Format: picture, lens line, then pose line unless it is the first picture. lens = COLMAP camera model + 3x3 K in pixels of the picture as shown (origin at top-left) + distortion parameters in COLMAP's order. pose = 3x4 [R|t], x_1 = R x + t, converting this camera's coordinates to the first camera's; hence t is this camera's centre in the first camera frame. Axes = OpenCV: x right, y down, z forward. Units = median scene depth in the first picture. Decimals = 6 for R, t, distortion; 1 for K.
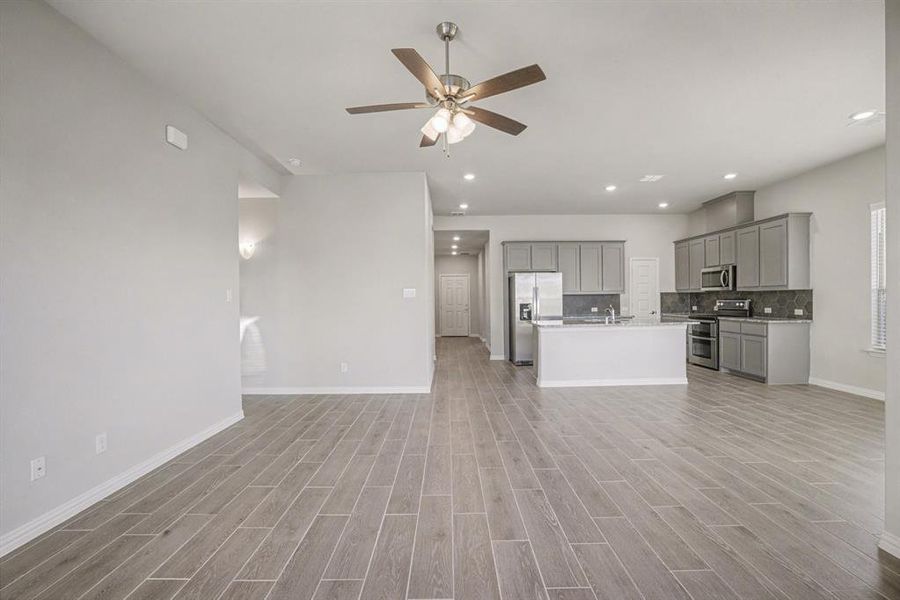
lens RADIAL K [[391.9, 0, 450.0], [0, 391.9, 300.0], [0, 0, 1]] dist [-0.016845, 0.000845]
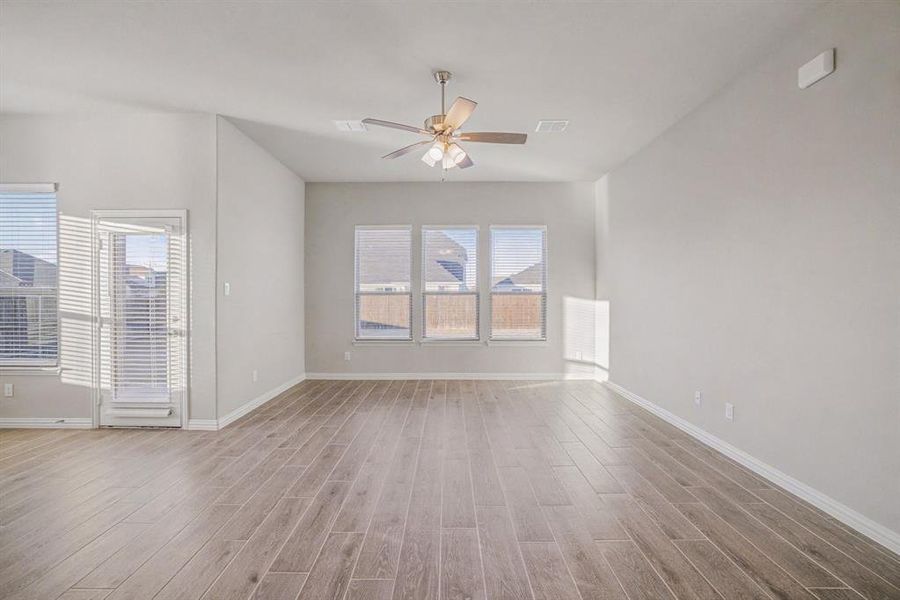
lens RADIAL K [[391.9, 0, 450.0], [0, 391.9, 300.0], [0, 0, 1]] dist [-0.016845, 0.000845]
pose [[-0.999942, 0.010807, 0.000308, -0.016489], [0.010809, 0.999883, 0.010792, -0.003339], [-0.000191, 0.010795, -0.999942, 1.613311]]
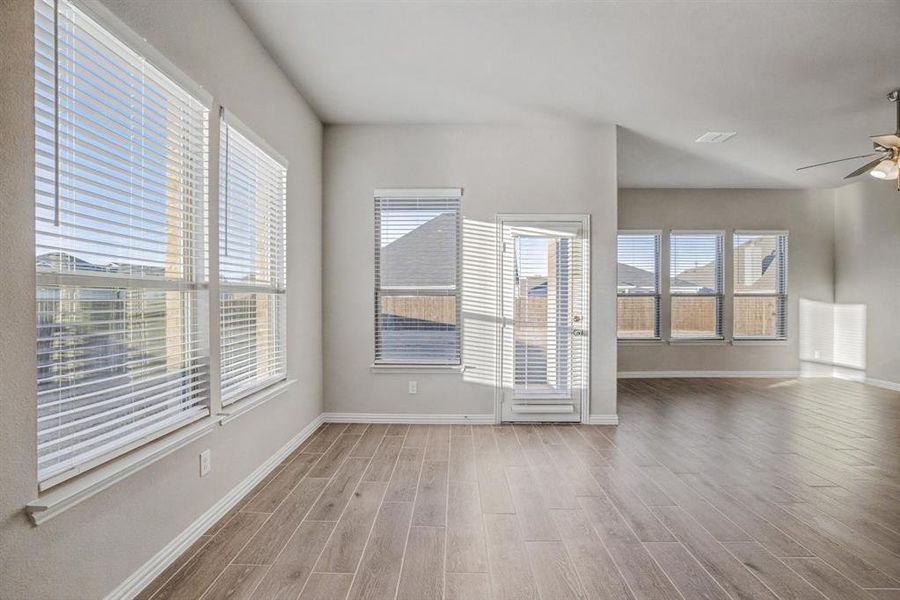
lens RADIAL K [[379.6, 0, 450.9], [0, 379.6, 310.8], [0, 0, 1]] dist [-0.016878, 0.000285]
pose [[-0.999878, 0.008264, 0.013273, 1.084152], [0.008706, 0.999397, 0.033604, -0.013062], [-0.012987, 0.033715, -0.999347, 1.638629]]
